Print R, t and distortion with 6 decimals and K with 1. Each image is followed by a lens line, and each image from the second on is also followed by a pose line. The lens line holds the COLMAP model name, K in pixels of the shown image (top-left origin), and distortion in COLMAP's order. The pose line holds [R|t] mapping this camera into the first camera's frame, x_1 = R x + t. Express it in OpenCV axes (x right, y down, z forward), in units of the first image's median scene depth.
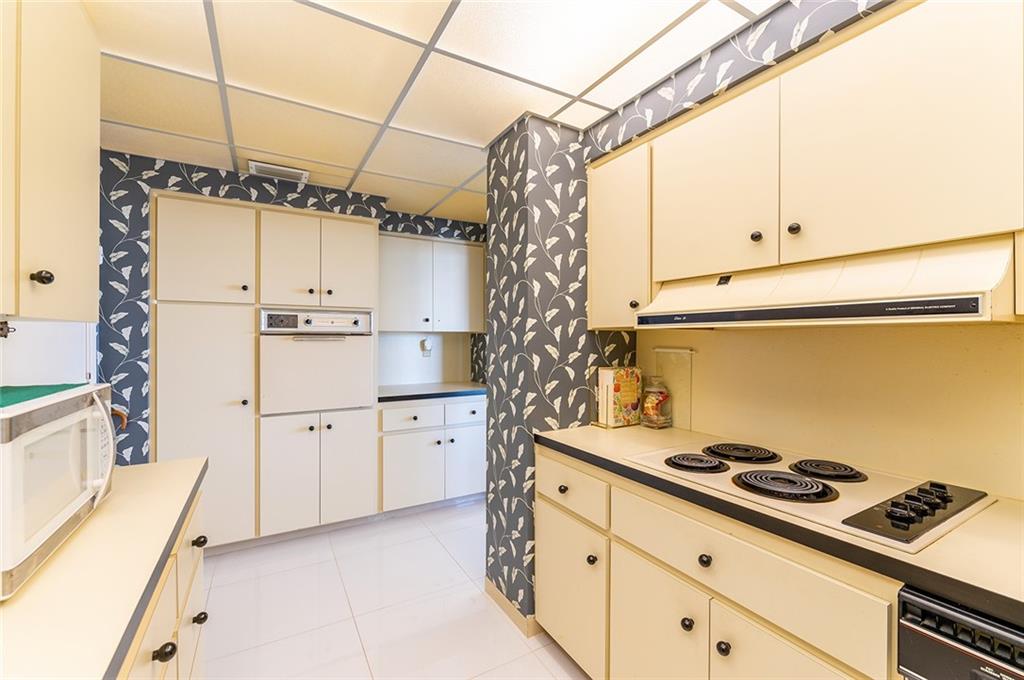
lens RADIAL K [[424.5, 0, 507.2], [0, 424.5, 340.7], [0, 0, 1]] dist [0.003017, 0.000035]
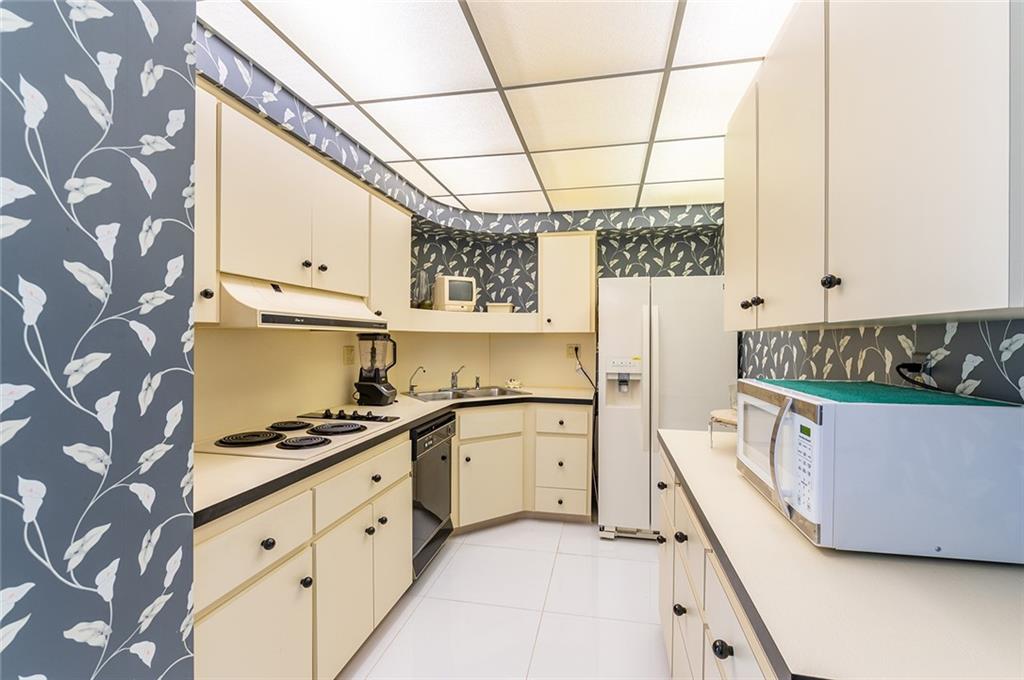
lens RADIAL K [[457.9, 0, 509.8], [0, 457.9, 341.9], [0, 0, 1]] dist [-0.013021, -0.000239]
pose [[0.672409, -0.000504, 0.740180, 0.056458], [-0.004374, 0.999980, 0.004654, -0.089696], [-0.740167, -0.006368, 0.672393, 0.407282]]
